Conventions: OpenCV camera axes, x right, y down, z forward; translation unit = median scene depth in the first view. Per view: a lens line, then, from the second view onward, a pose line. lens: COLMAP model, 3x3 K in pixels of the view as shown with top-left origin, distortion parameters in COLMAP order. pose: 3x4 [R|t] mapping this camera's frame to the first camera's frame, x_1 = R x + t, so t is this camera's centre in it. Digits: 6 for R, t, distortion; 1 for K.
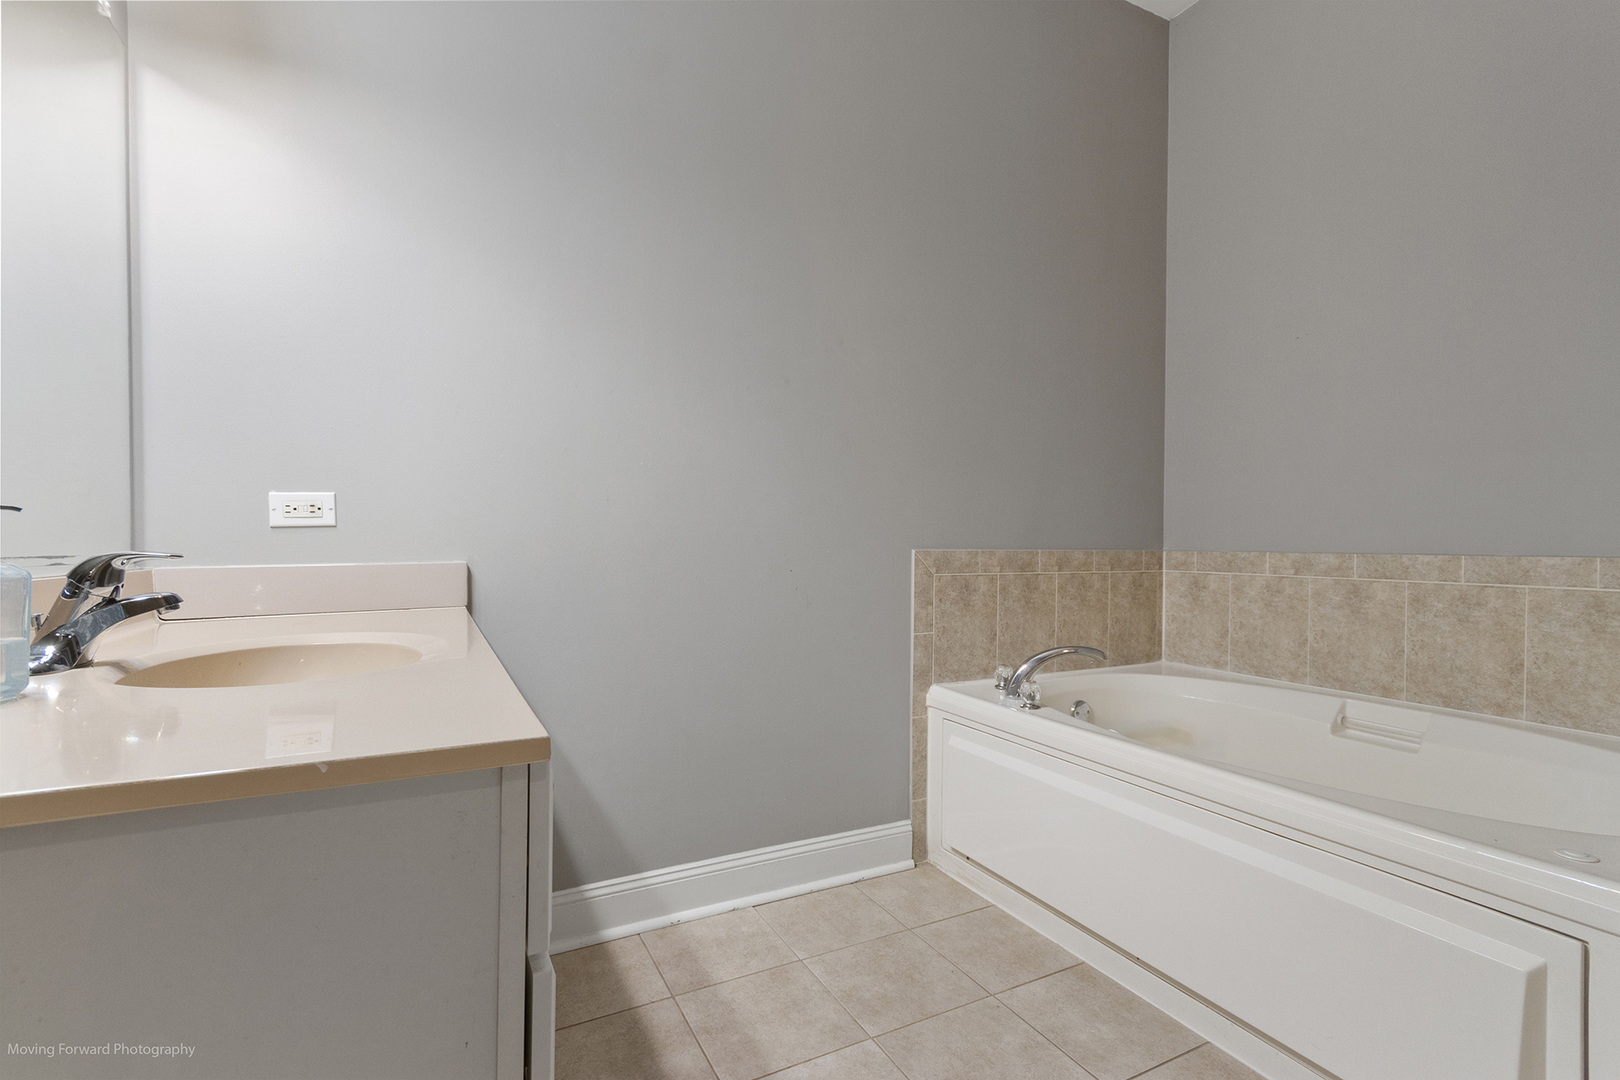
lens RADIAL K [[749.1, 0, 807.2], [0, 749.1, 536.7], [0, 0, 1]] dist [0.003996, 0.001475]
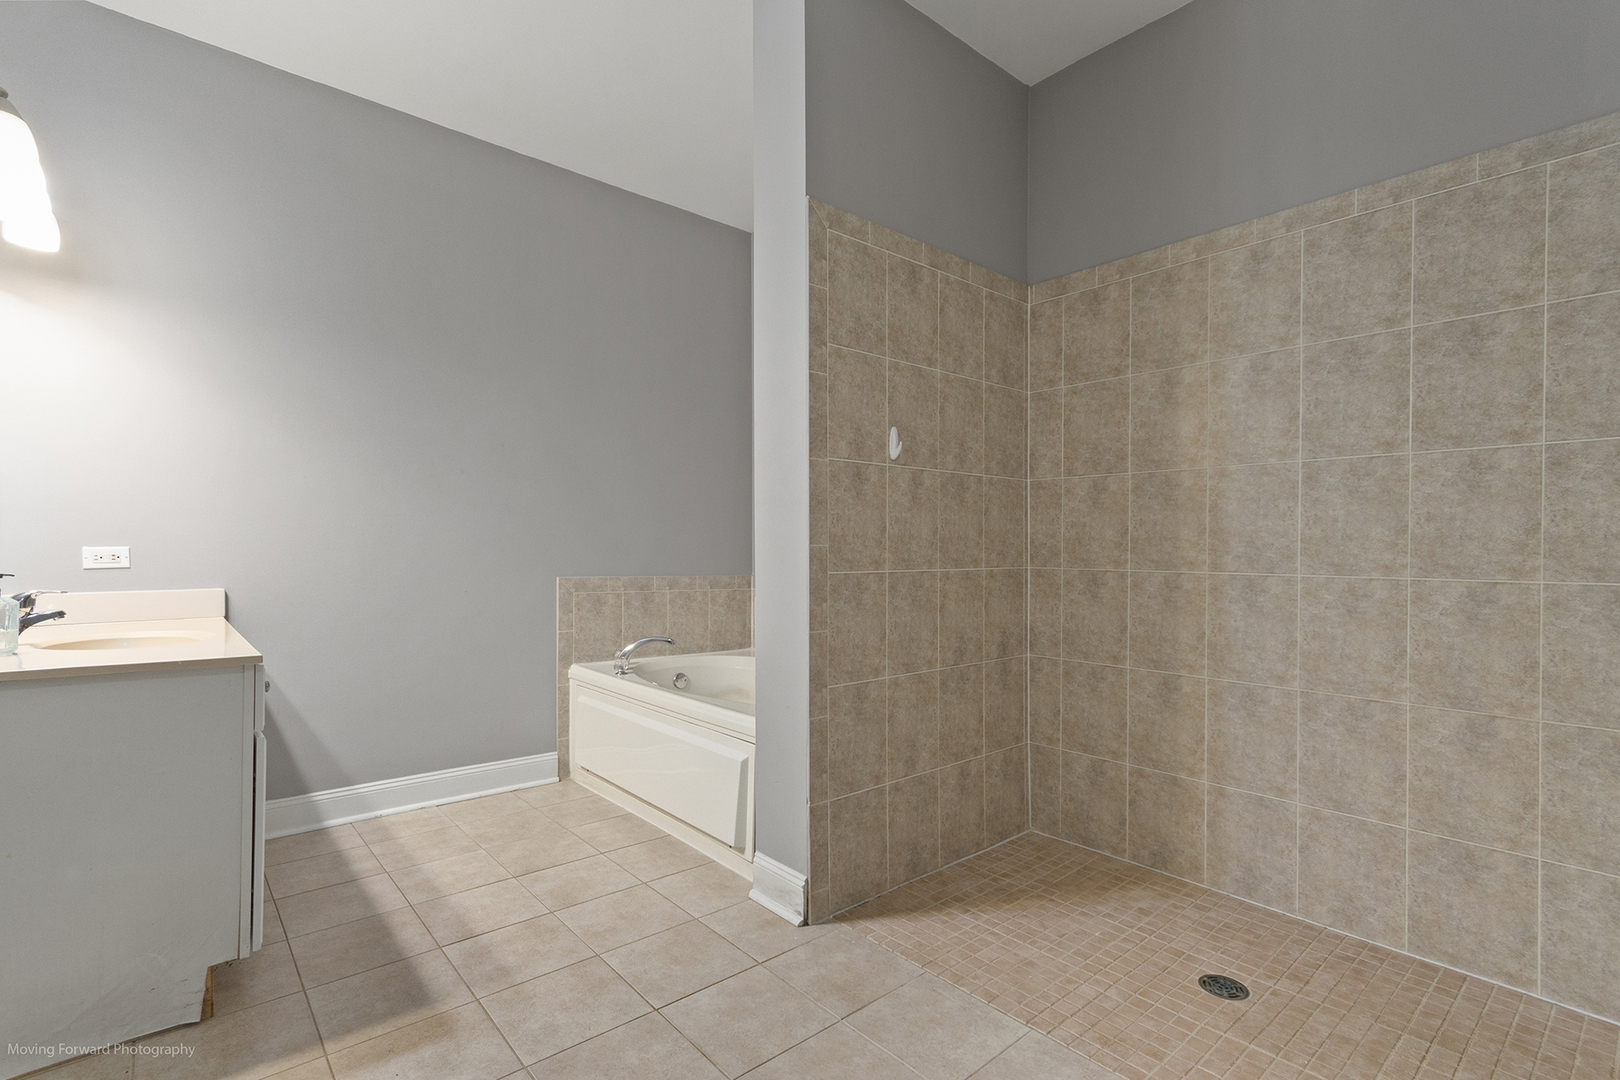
lens RADIAL K [[749.1, 0, 812.0], [0, 749.1, 556.4], [0, 0, 1]] dist [0.003996, 0.001475]
pose [[0.969956, 0.005771, 0.243213, 0.284788], [-0.008641, 0.999905, 0.010735, -0.049205], [-0.243128, -0.012514, 0.969914, -0.659531]]
